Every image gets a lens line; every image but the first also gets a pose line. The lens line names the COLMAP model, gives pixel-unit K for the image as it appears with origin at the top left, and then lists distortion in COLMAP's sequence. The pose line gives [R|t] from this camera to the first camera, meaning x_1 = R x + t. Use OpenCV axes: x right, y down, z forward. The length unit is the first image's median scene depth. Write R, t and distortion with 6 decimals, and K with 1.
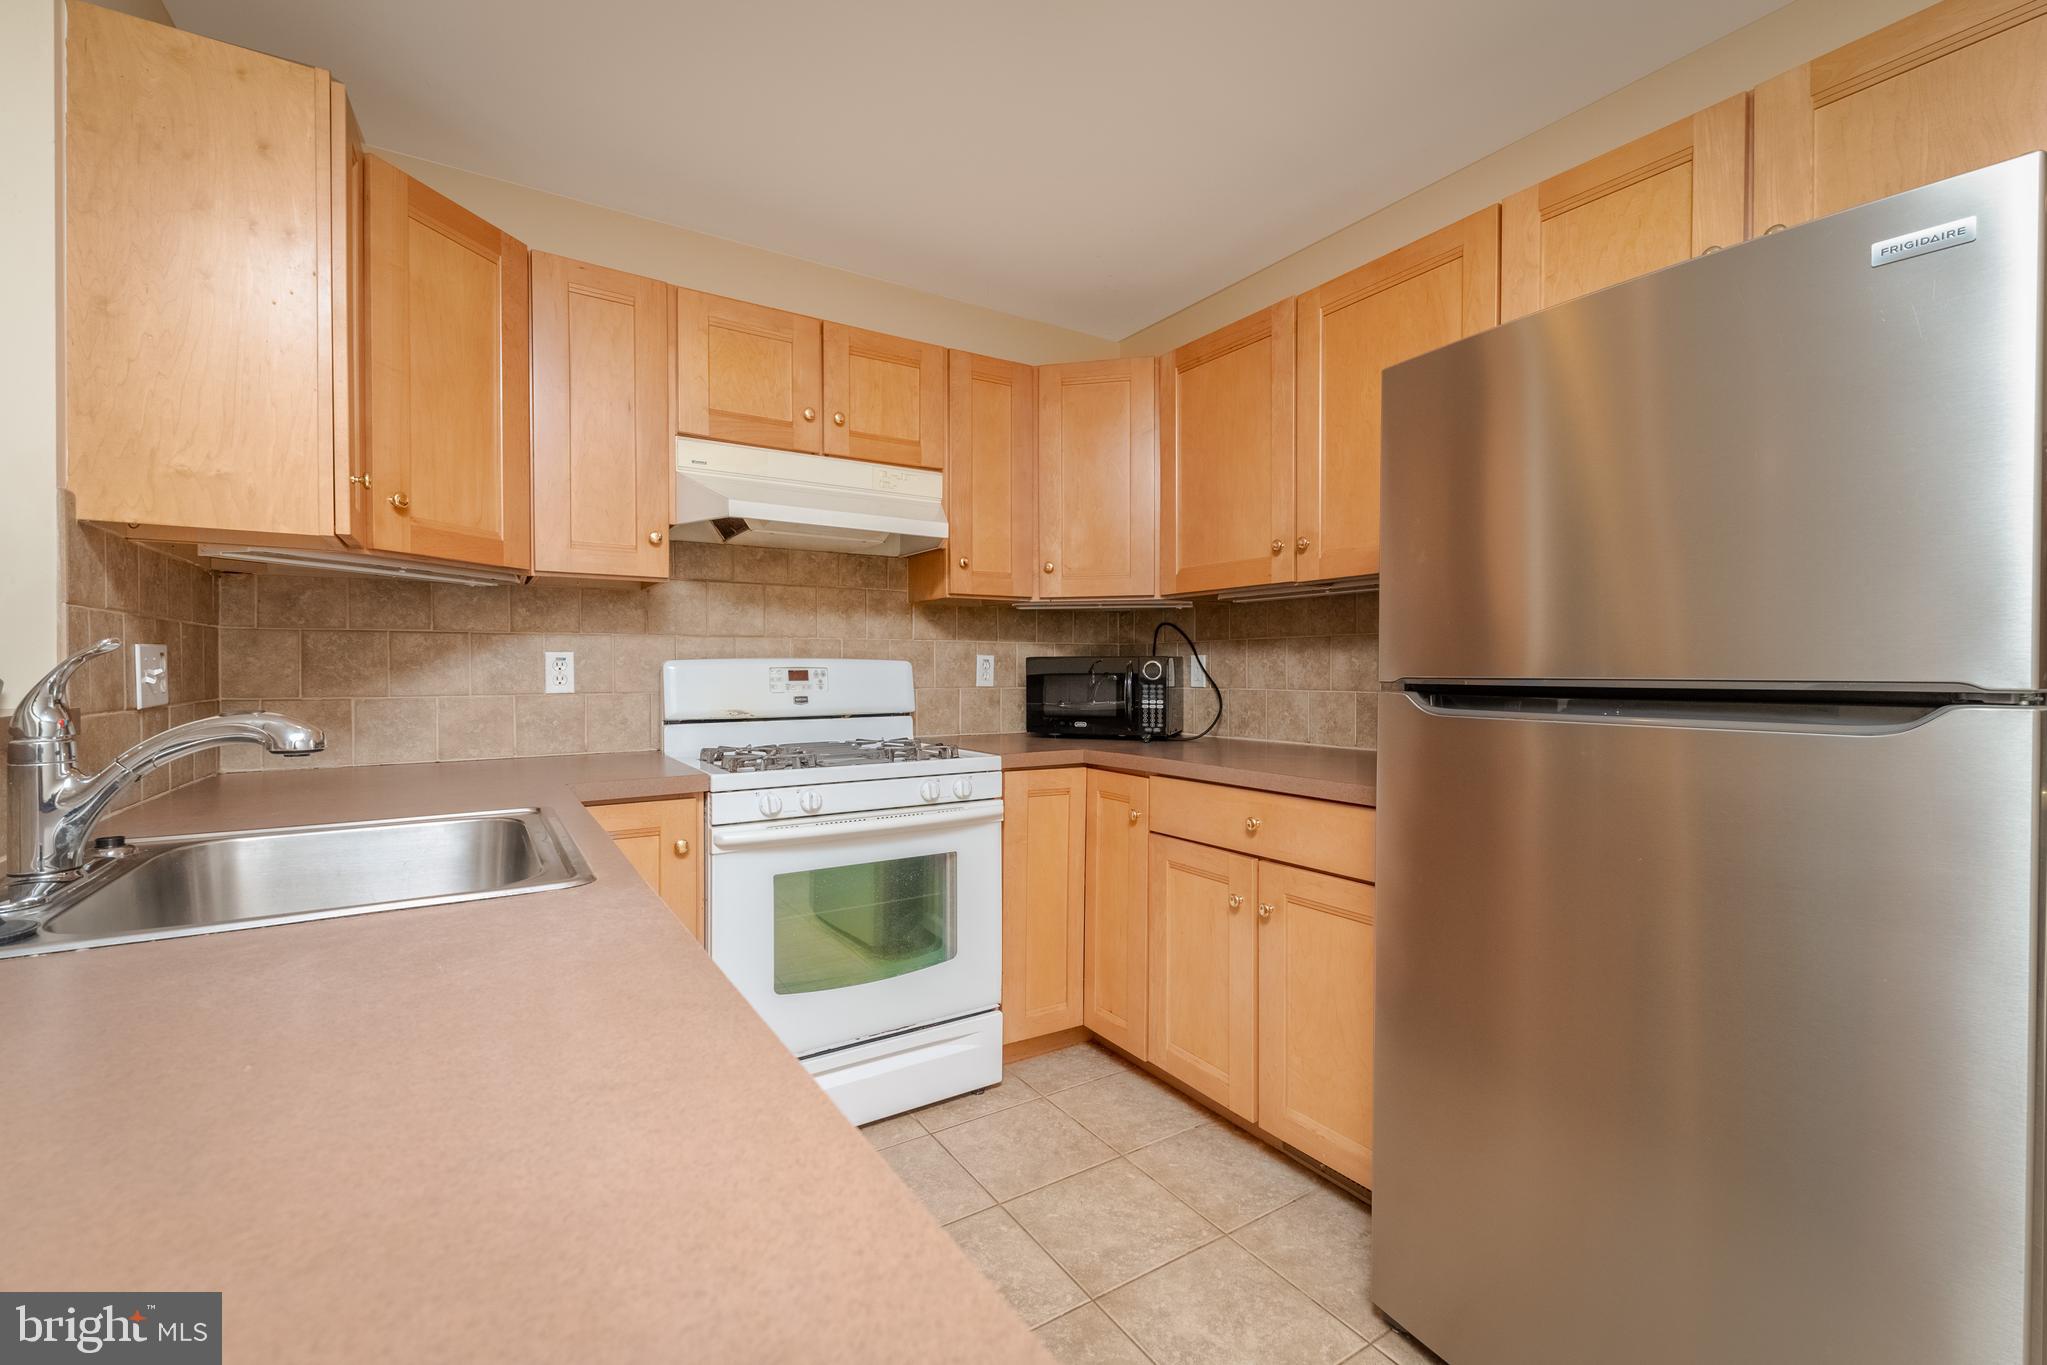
lens RADIAL K [[847.9, 0, 1018.6], [0, 847.9, 685.7], [0, 0, 1]] dist [-0.000332, -0.002464]
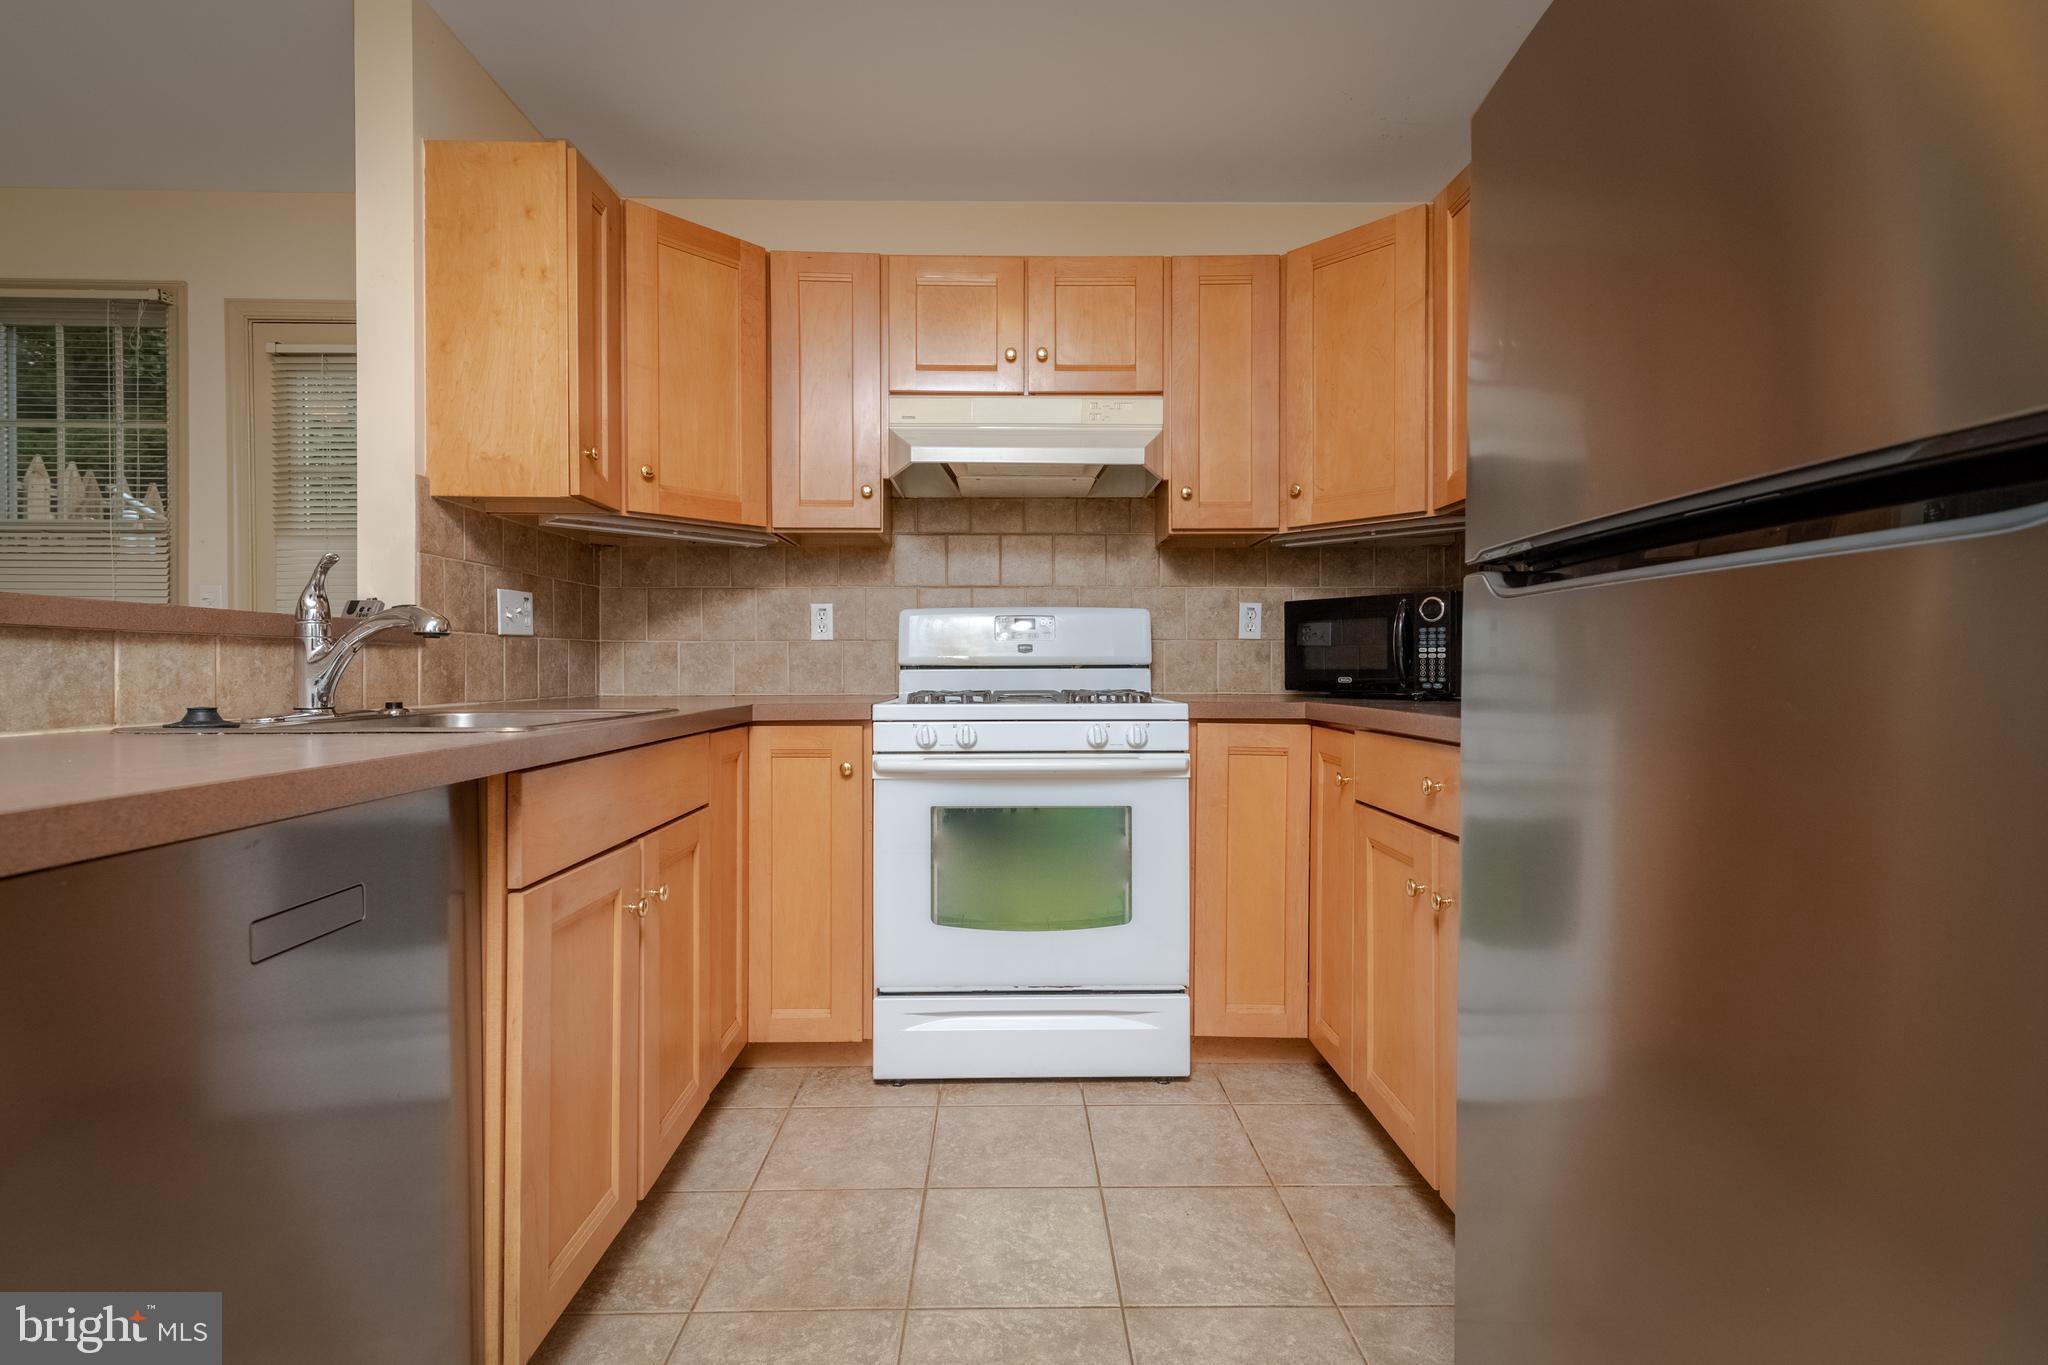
lens RADIAL K [[915.5, 0, 1019.3], [0, 915.5, 677.4], [0, 0, 1]] dist [0.007934, 0.000364]
pose [[0.852579, 0.007754, -0.522541, 0.333508], [-0.011941, 0.999918, -0.004645, 0.063635], [0.522462, 0.010200, 0.852602, 0.099392]]
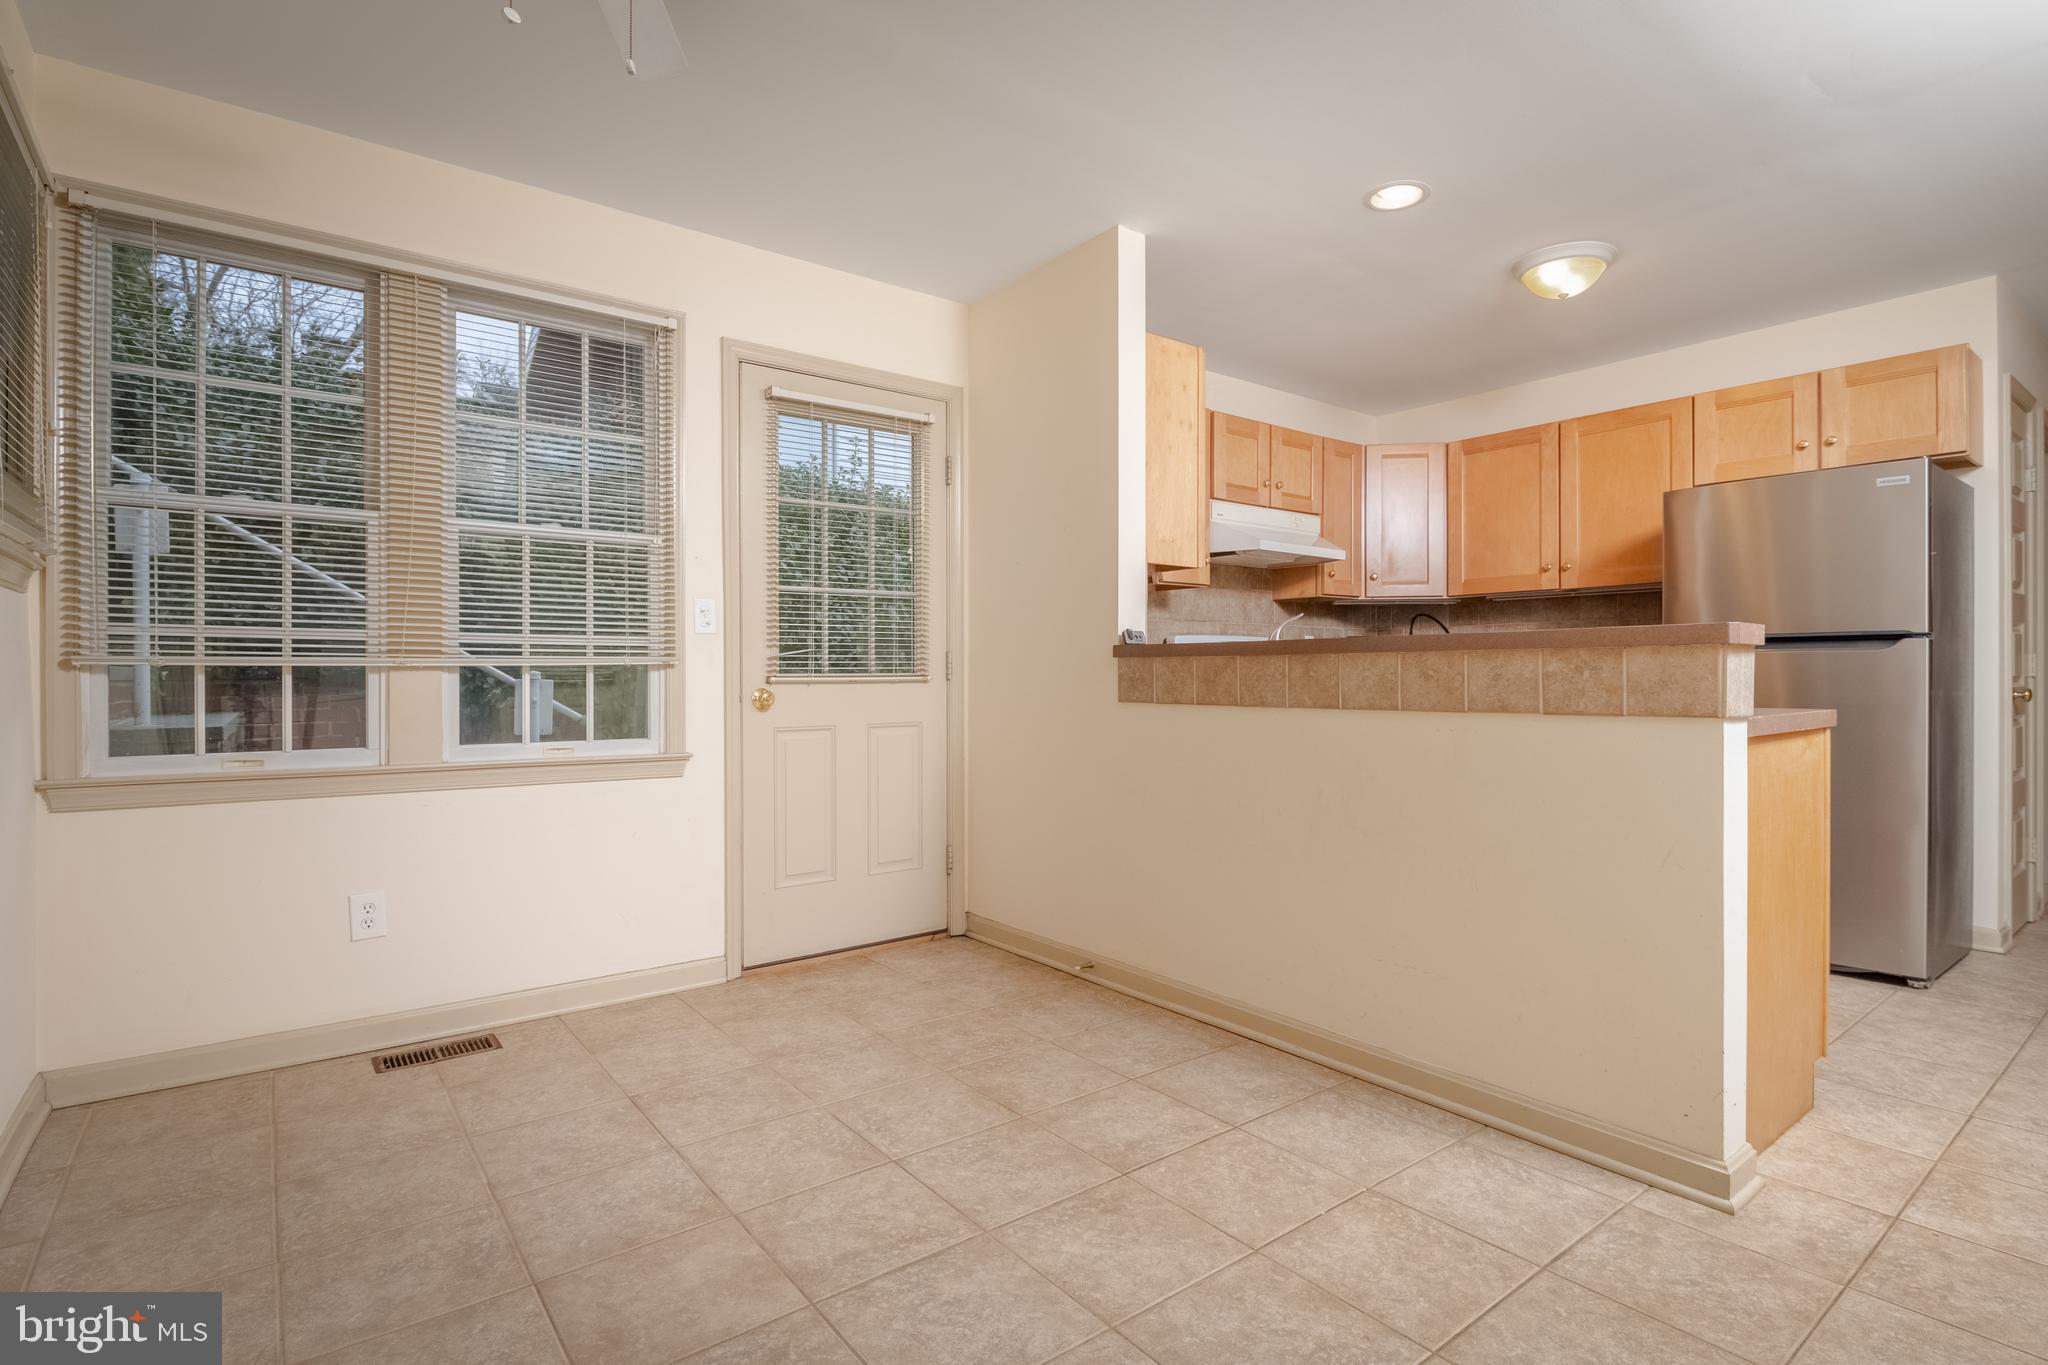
lens RADIAL K [[993.4, 0, 1042.1], [0, 993.4, 681.4], [0, 0, 1]] dist [0.021627, 0.000265]
pose [[0.995267, -0.000818, 0.097172, -0.881694], [0.002180, 0.999901, -0.013906, 0.088169], [-0.097151, 0.014052, 0.995170, -0.876015]]
